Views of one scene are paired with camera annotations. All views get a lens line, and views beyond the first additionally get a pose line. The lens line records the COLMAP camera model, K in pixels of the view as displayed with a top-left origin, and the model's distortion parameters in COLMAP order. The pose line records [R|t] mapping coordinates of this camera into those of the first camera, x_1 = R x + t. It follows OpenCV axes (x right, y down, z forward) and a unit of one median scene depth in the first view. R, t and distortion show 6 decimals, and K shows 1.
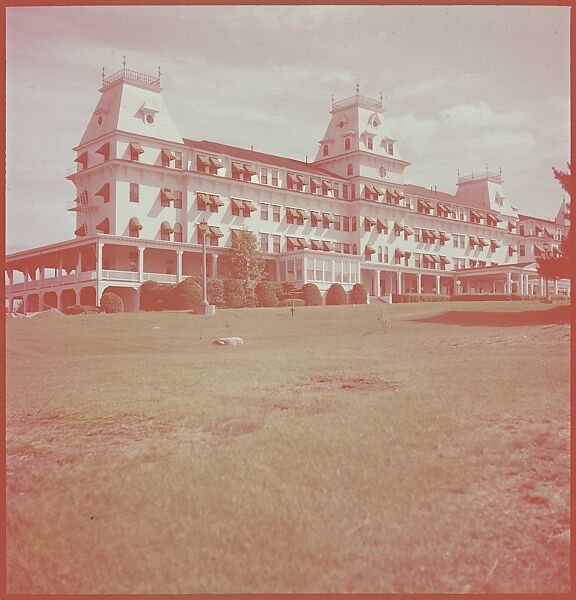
lens RADIAL K [[755.4, 0, 288.0], [0, 755.4, 310.4], [0, 0, 1]] dist [-0.009225, -0.056405]
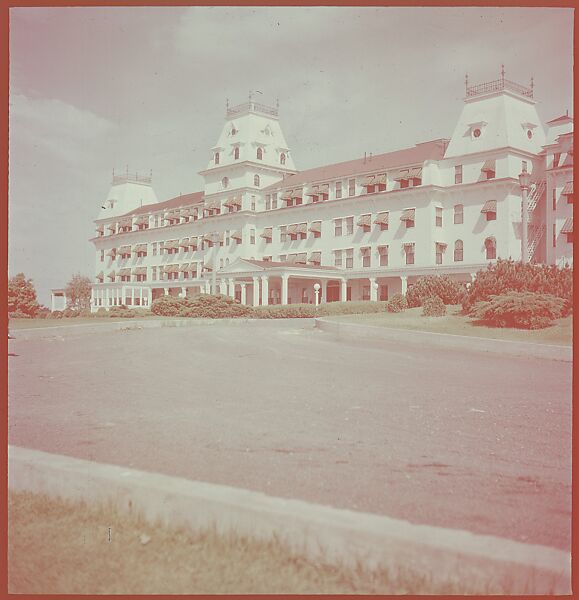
lens RADIAL K [[754.2, 0, 289.5], [0, 754.2, 300.0], [0, 0, 1]] dist [-0.006281, -0.048809]
pose [[-0.005603, -0.061868, -0.998069, 1.008203], [-0.006702, 0.998064, -0.061830, 0.026208], [0.999962, 0.006342, -0.006007, 1.010865]]
